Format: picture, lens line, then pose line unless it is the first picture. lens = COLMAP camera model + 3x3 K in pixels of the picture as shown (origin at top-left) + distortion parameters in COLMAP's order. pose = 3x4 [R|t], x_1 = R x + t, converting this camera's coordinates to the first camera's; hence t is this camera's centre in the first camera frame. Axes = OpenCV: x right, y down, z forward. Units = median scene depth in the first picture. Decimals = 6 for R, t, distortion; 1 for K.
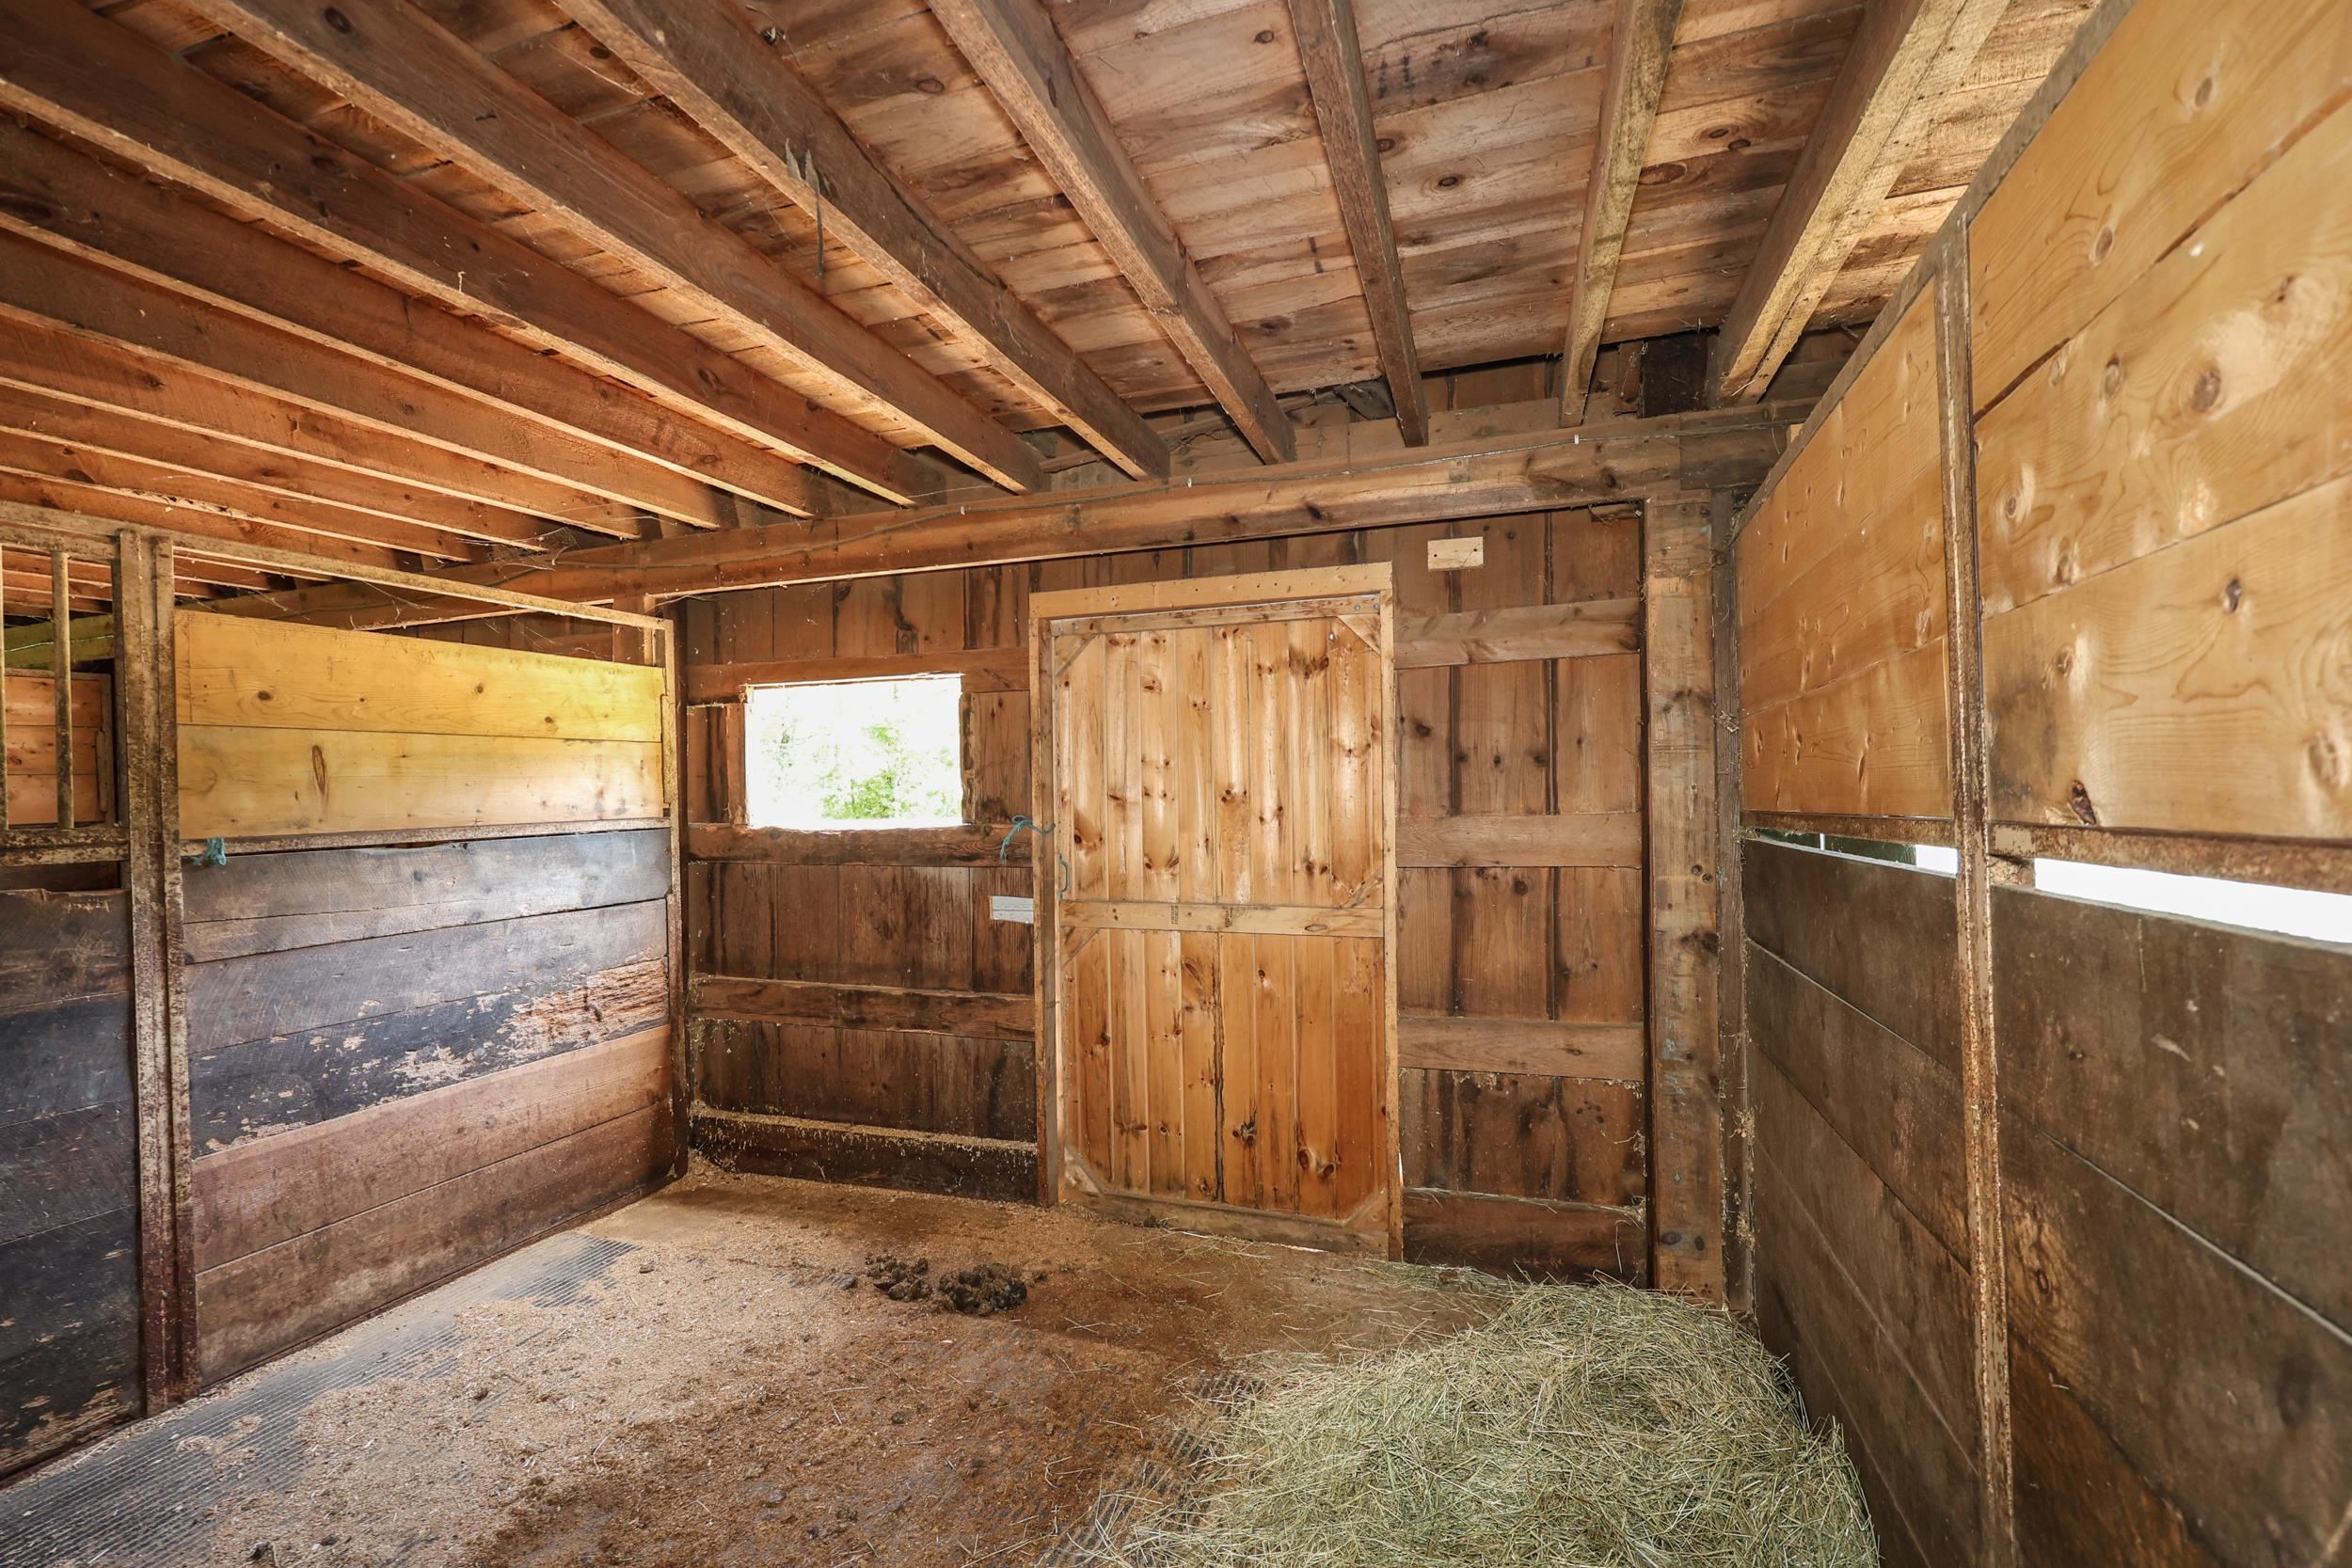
lens RADIAL K [[972.8, 0, 1155.3], [0, 972.8, 786.5], [0, 0, 1]] dist [0.003632, -0.000351]
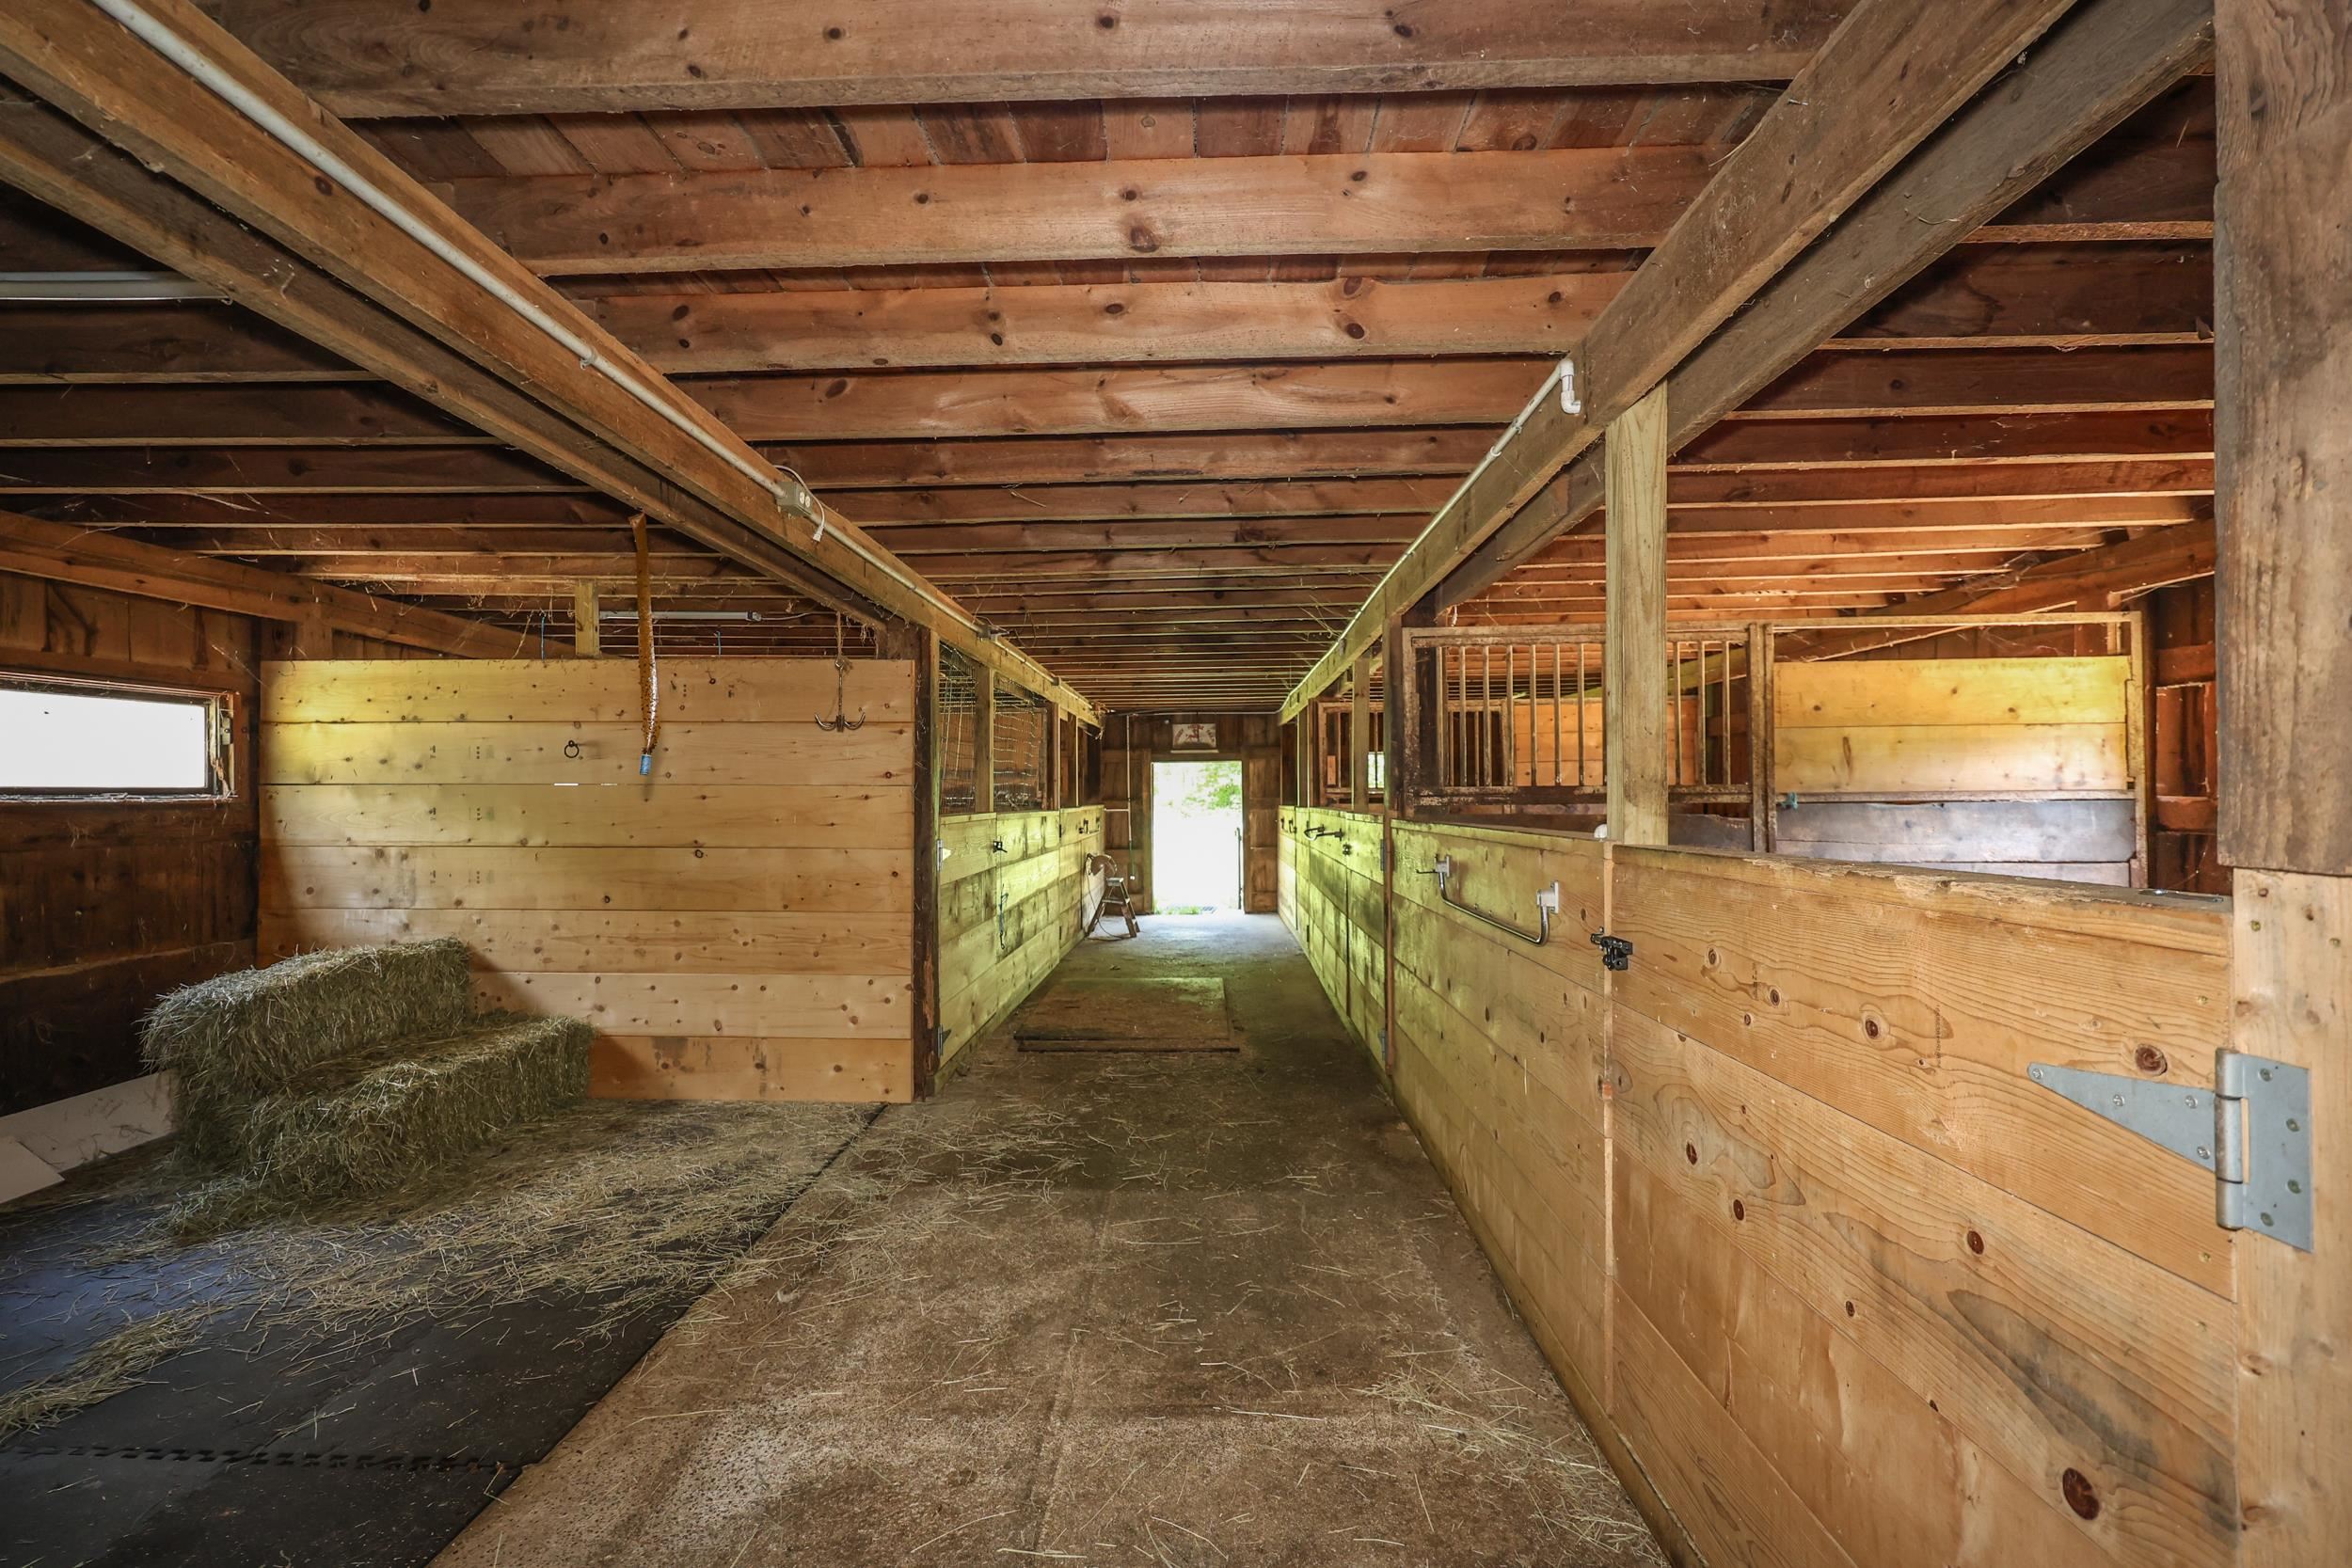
lens RADIAL K [[972.8, 0, 1151.5], [0, 972.8, 779.1], [0, 0, 1]] dist [0.003632, -0.000351]
pose [[0.286053, 0.009521, -0.958167, 0.287549], [0.000475, 0.999949, 0.010078, 0.008840], [0.958214, -0.003338, 0.286034, -0.456700]]
